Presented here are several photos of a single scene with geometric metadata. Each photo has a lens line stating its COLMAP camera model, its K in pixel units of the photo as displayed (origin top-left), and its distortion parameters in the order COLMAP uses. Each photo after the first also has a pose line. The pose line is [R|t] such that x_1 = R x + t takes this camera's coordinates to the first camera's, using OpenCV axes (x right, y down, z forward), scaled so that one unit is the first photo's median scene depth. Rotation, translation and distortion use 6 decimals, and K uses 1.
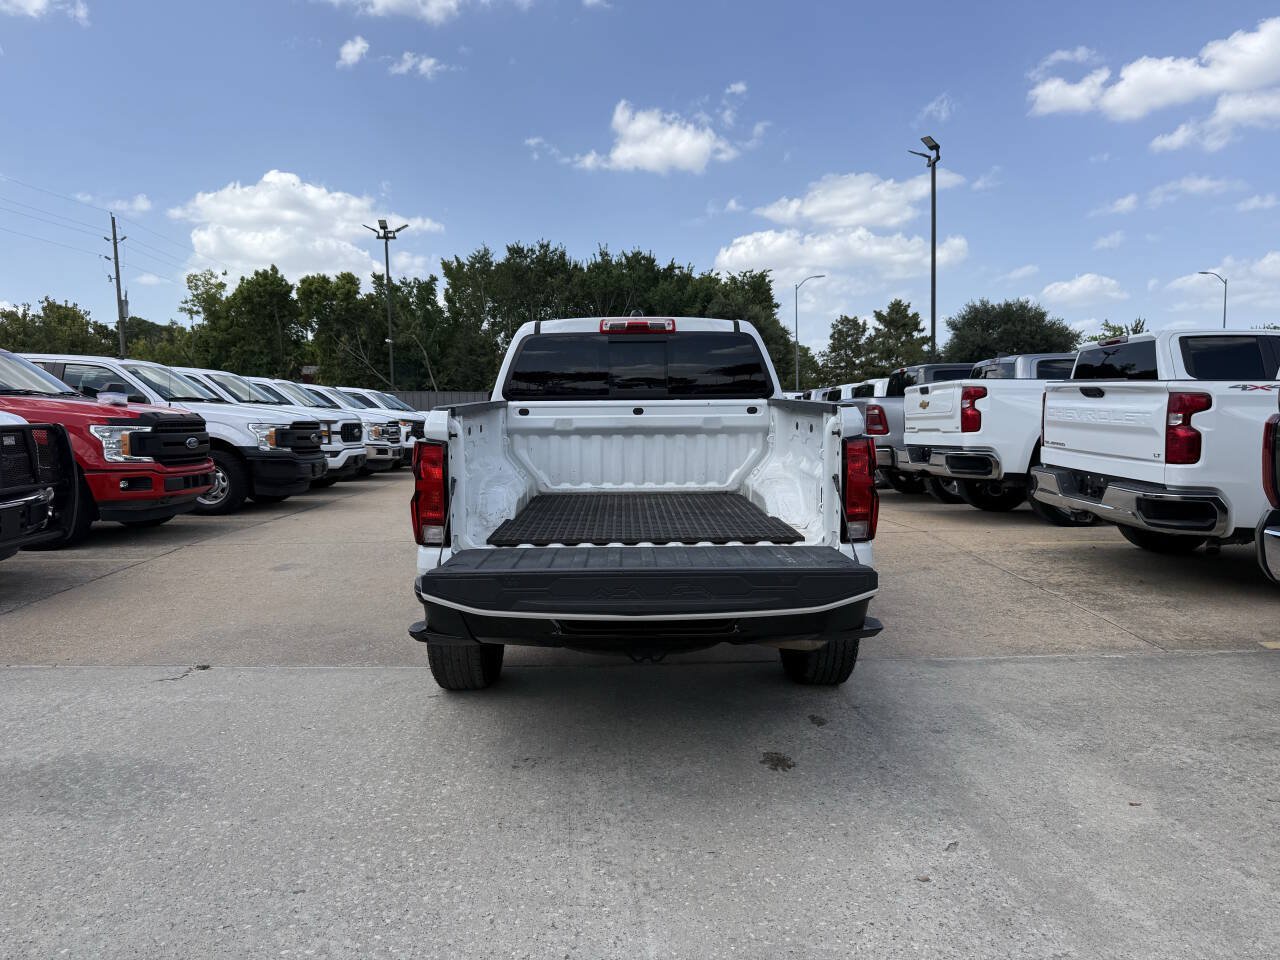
lens RADIAL K [[898.1, 0, 635.3], [0, 898.1, 491.2], [0, 0, 1]] dist [0.038404, -0.043089]
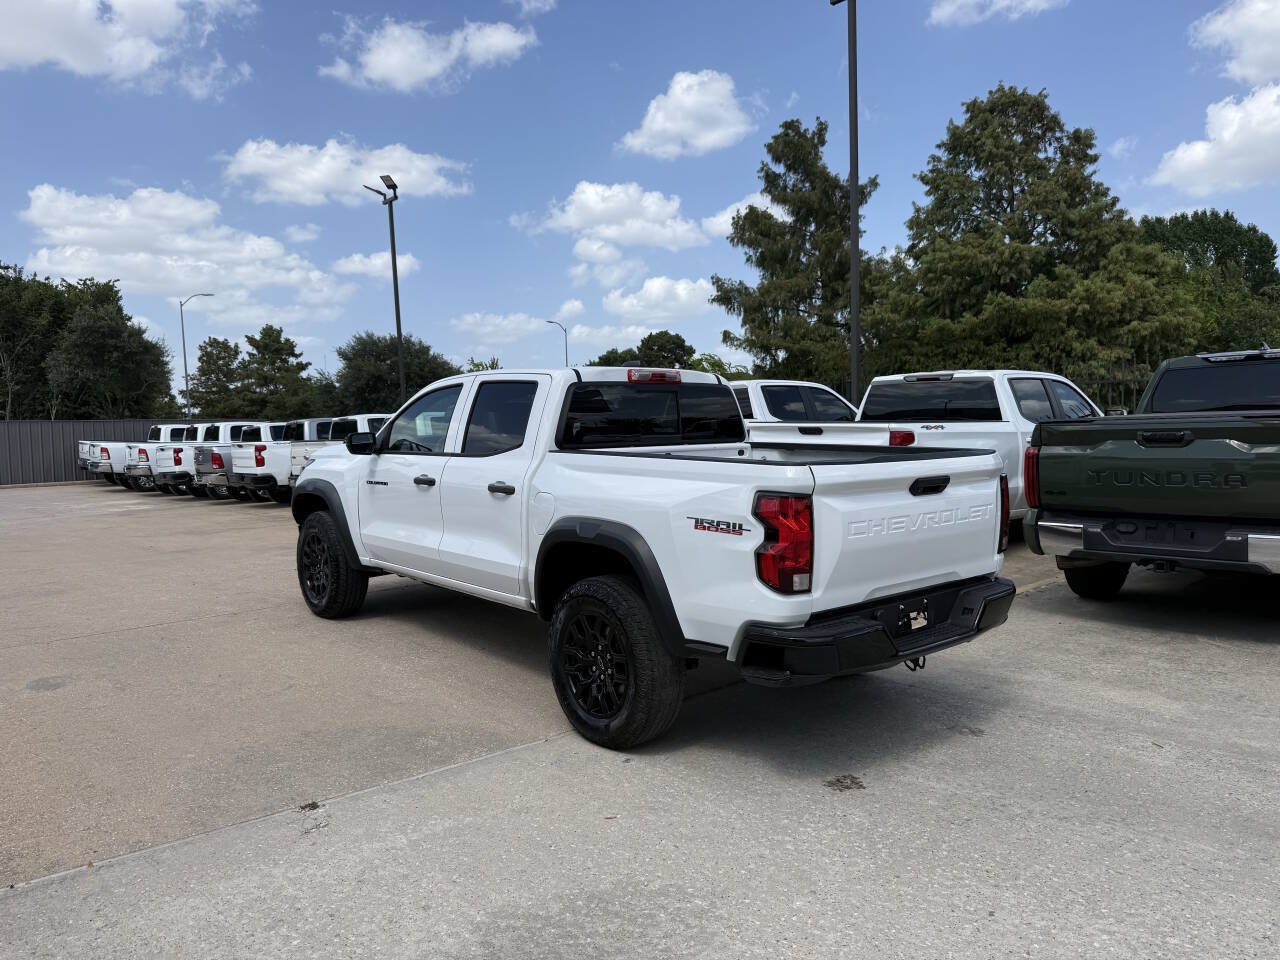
lens RADIAL K [[898.1, 0, 641.1], [0, 898.1, 490.8], [0, 0, 1]] dist [0.038404, -0.043089]
pose [[0.768339, -0.052403, 0.637894, -0.521898], [0.071286, 0.997448, -0.003923, -0.034715], [-0.636061, 0.048488, 0.770114, 0.154958]]
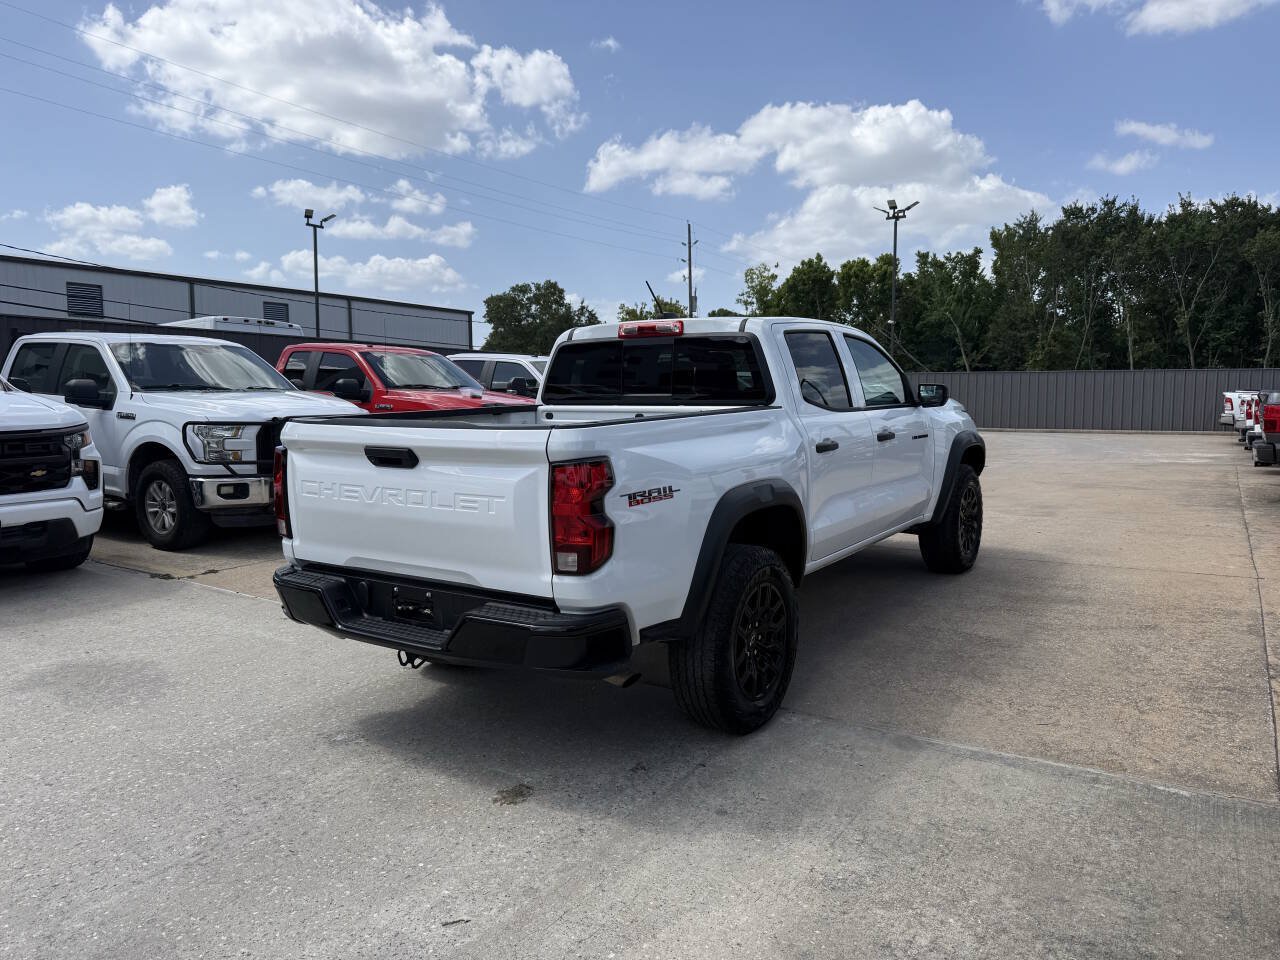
lens RADIAL K [[898.1, 0, 631.3], [0, 898.1, 470.1], [0, 0, 1]] dist [0.038404, -0.043089]
pose [[0.815513, 0.051027, -0.576484, 0.417971], [-0.050389, 0.998583, 0.017107, -0.035342], [0.576540, 0.015097, 0.816929, 0.149306]]
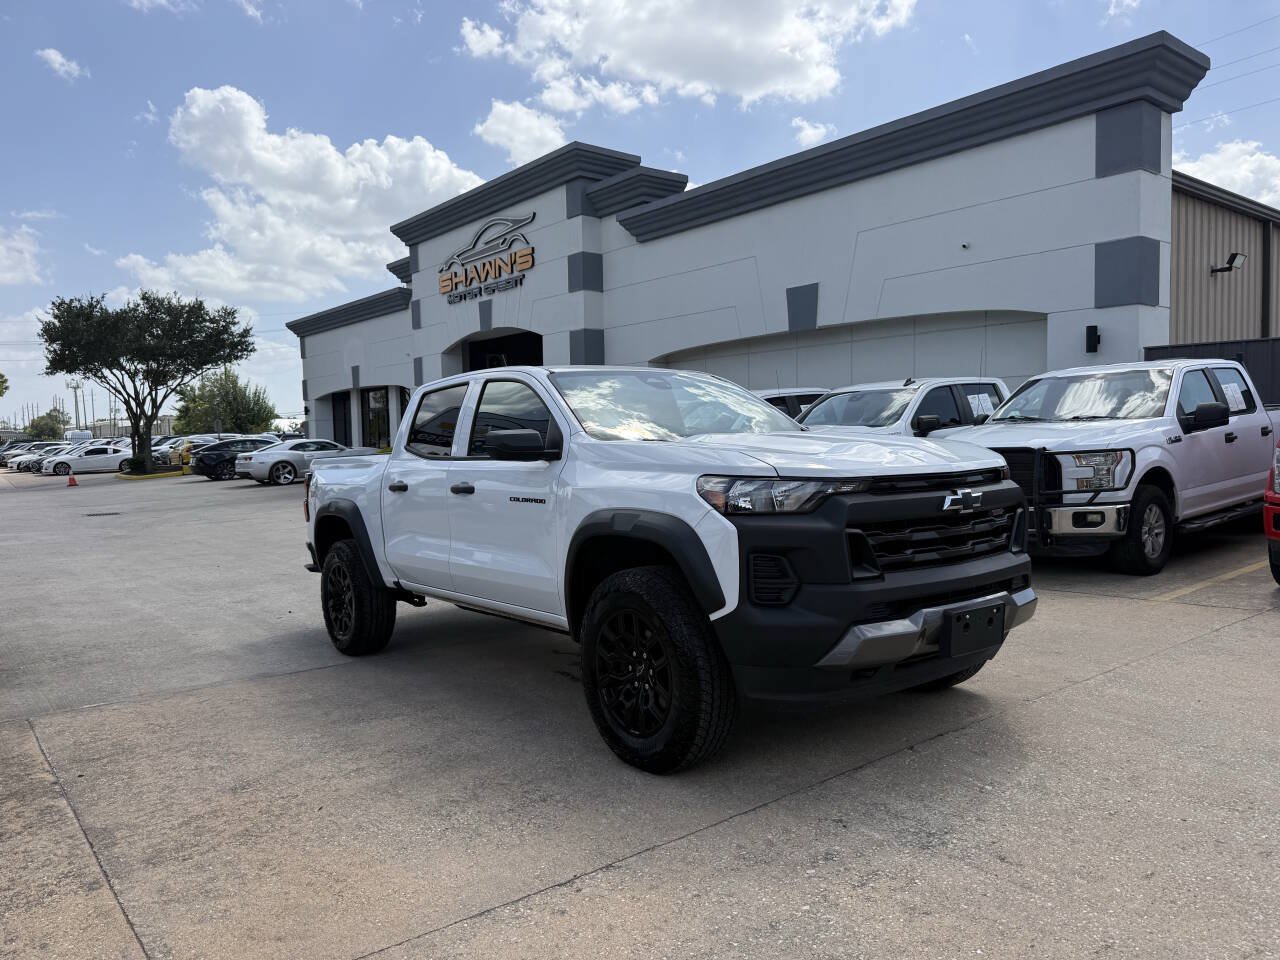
lens RADIAL K [[898.1, 0, 638.8], [0, 898.1, 483.0], [0, 0, 1]] dist [0.038404, -0.043089]
pose [[-0.802236, 0.058616, -0.594123, 0.458746], [-0.018866, 0.992182, 0.123363, -0.161261], [0.596709, 0.110174, -0.794858, 1.602505]]
